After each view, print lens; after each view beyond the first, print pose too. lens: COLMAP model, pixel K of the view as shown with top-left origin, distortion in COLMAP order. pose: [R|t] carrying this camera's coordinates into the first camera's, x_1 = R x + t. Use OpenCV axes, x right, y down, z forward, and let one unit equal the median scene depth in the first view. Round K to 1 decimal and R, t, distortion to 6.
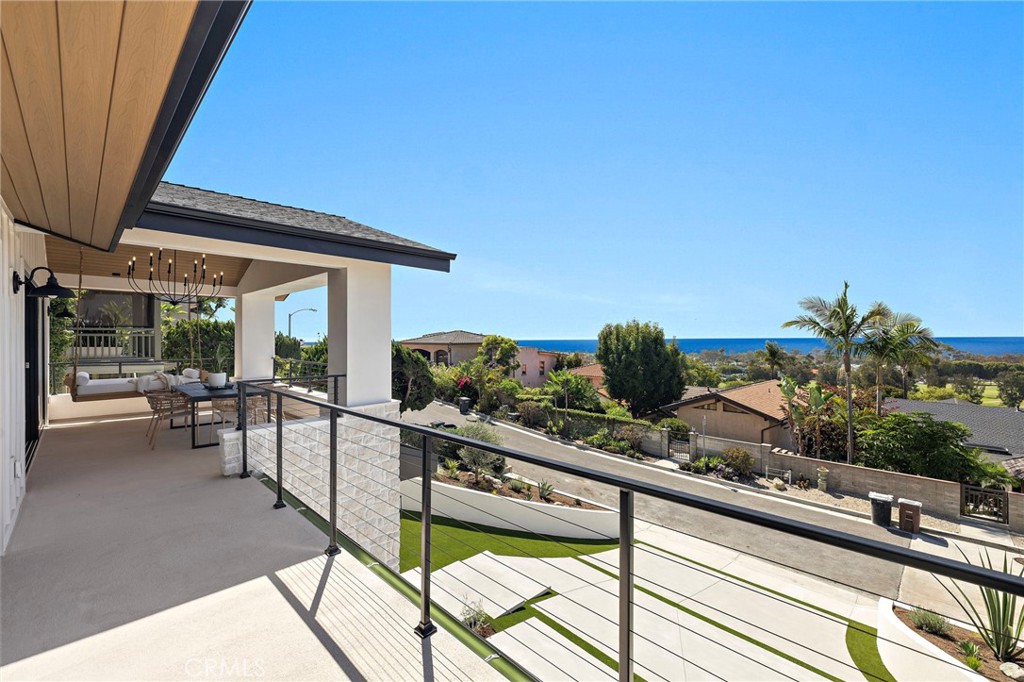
lens RADIAL K [[439.7, 0, 505.8], [0, 439.7, 338.7], [0, 0, 1]] dist [0.003845, 0.000460]
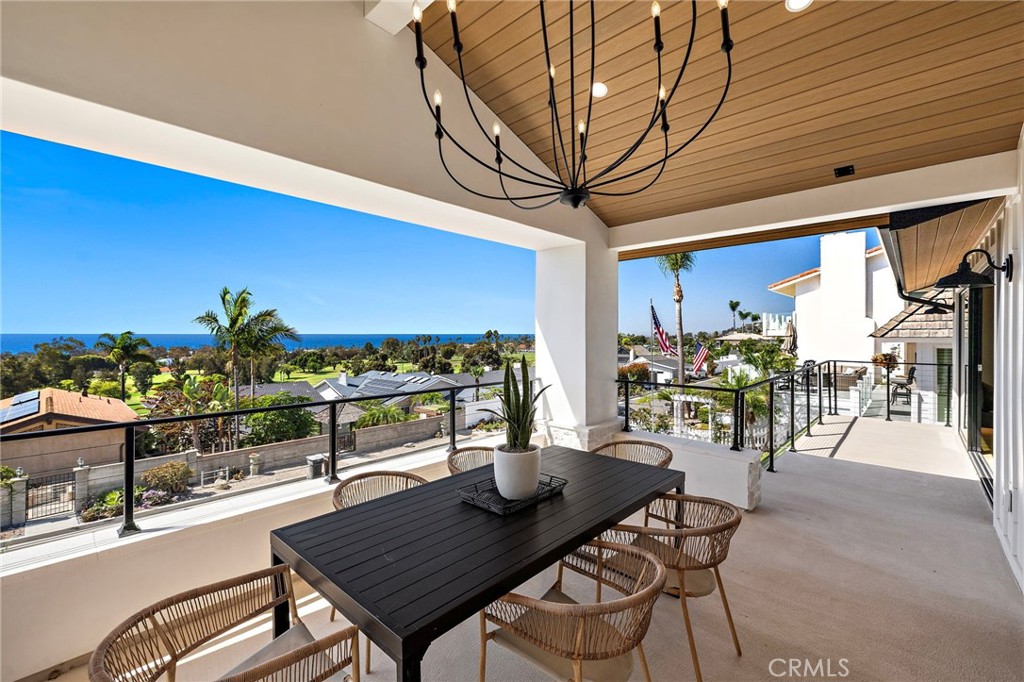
lens RADIAL K [[428.1, 0, 511.4], [0, 428.1, 334.7], [0, 0, 1]] dist [0.000054, 0.000090]
pose [[-0.047055, -0.000275, 0.998892, -0.275315], [0.001755, 0.999998, 0.000358, 0.000481], [-0.998891, 0.001770, -0.047055, 0.316076]]
